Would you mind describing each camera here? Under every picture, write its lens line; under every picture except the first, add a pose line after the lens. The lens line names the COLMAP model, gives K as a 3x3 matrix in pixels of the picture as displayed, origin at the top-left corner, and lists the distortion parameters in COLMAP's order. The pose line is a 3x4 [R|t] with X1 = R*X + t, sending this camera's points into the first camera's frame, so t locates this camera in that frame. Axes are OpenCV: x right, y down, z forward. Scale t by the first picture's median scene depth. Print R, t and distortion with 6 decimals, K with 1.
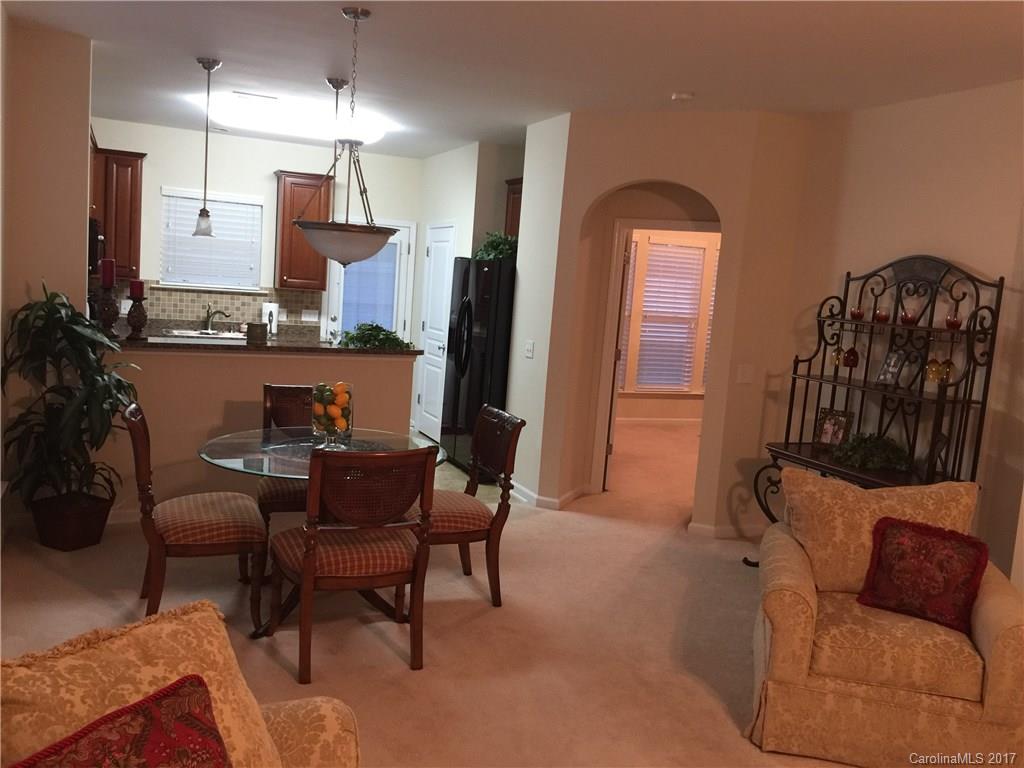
lens RADIAL K [[886.0, 0, 507.0], [0, 886.0, 380.0], [0, 0, 1]] dist [0.058608, -0.053042]
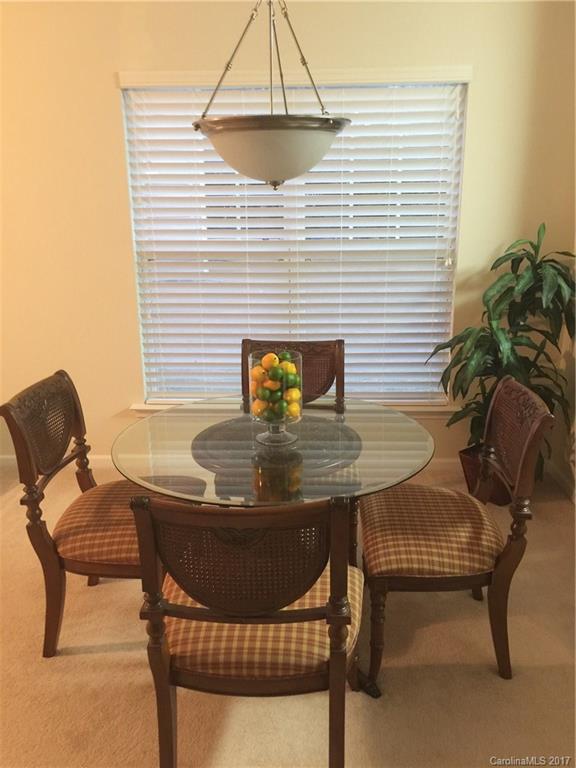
lens RADIAL K [[664.5, 0, 286.3], [0, 664.5, 386.0], [0, 0, 1]] dist [0.058608, -0.053042]
pose [[0.896819, 0.044871, -0.440116, 0.031840], [0.016903, 0.990641, 0.135442, -0.023784], [0.442075, -0.128906, 0.887667, 0.278312]]
